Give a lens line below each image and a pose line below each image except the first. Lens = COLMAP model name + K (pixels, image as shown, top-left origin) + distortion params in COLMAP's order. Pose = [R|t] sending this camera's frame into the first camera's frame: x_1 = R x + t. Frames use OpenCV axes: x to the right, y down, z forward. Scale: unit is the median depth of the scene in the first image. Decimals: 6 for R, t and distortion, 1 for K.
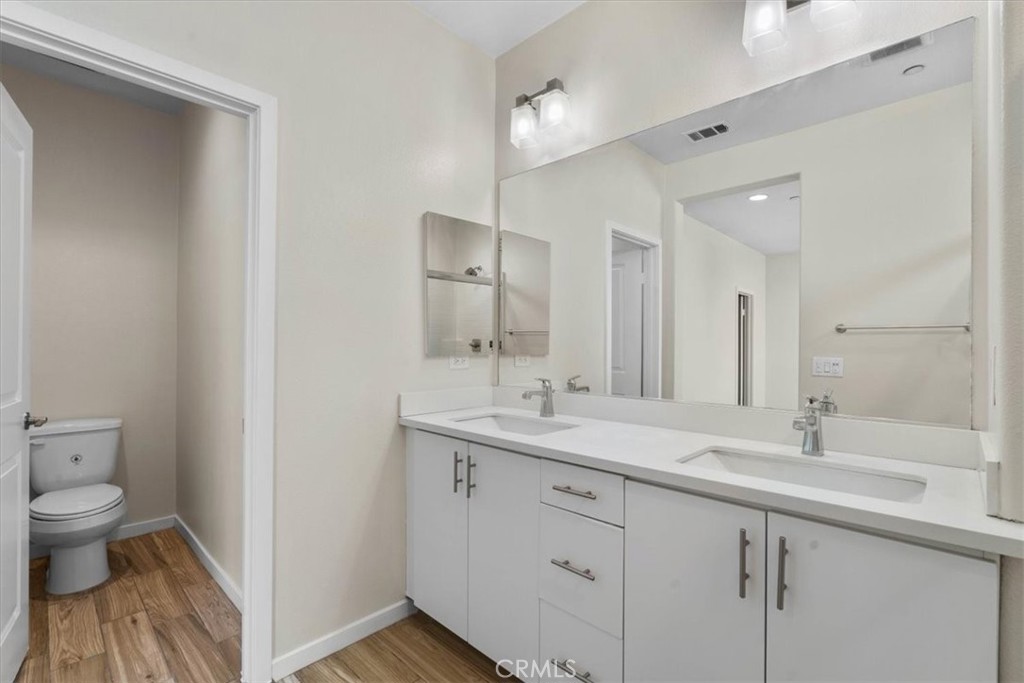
lens RADIAL K [[471.8, 0, 512.0], [0, 471.8, 341.5], [0, 0, 1]] dist [-0.000471, 0.000439]
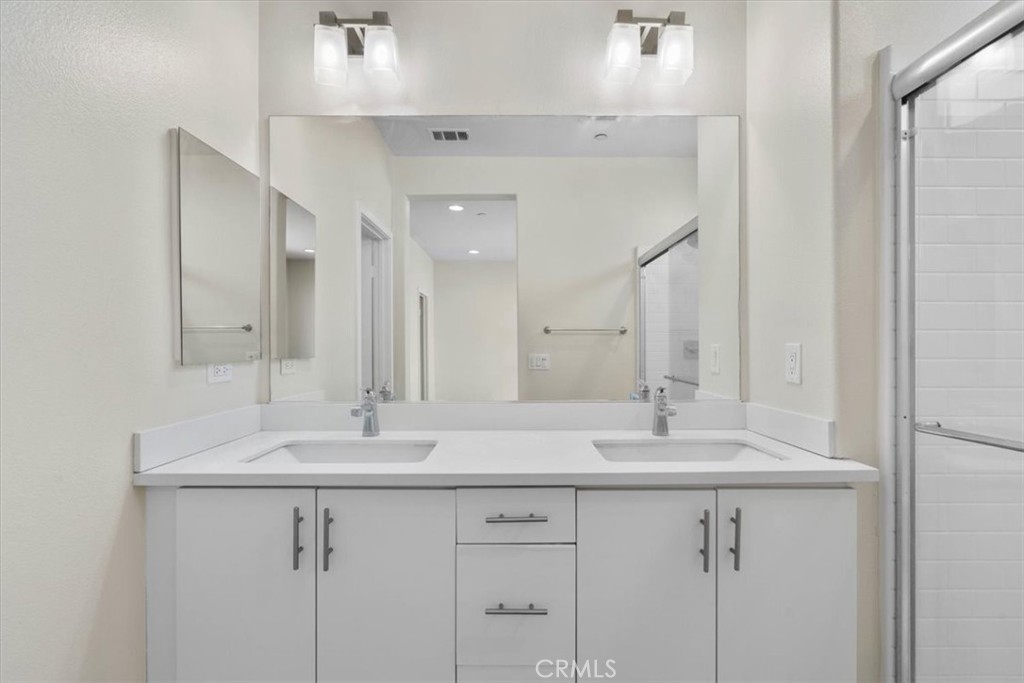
lens RADIAL K [[471.8, 0, 512.0], [0, 471.8, 341.5], [0, 0, 1]] dist [-0.000471, 0.000439]
pose [[0.712288, -0.001608, 0.701885, -0.299594], [-0.000415, 0.999996, 0.002712, -0.000814], [-0.701887, -0.002223, 0.712285, 0.260415]]
